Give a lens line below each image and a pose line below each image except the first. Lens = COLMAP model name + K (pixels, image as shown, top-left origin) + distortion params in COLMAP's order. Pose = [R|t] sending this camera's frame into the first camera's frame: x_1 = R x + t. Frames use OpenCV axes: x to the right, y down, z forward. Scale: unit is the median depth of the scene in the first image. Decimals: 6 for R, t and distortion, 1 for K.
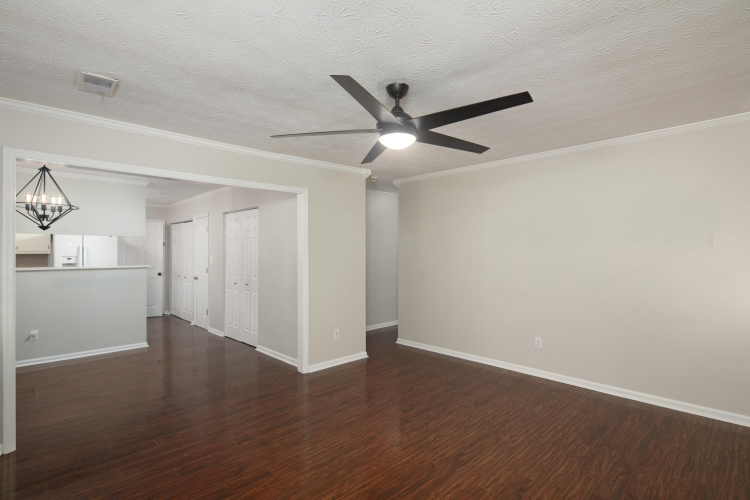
lens RADIAL K [[367.8, 0, 378.0], [0, 367.8, 250.5], [0, 0, 1]] dist [-0.004049, -0.001625]
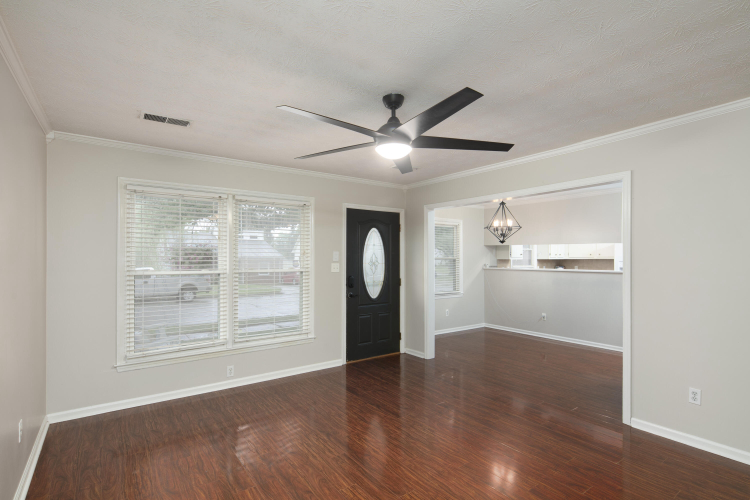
lens RADIAL K [[367.8, 0, 371.2], [0, 367.8, 251.9], [0, 0, 1]] dist [-0.004049, -0.001625]
pose [[-0.161268, -0.011478, -0.986844, 0.690768], [0.004481, 0.999914, -0.012362, -0.004218], [0.986900, -0.006415, -0.161203, 0.695507]]
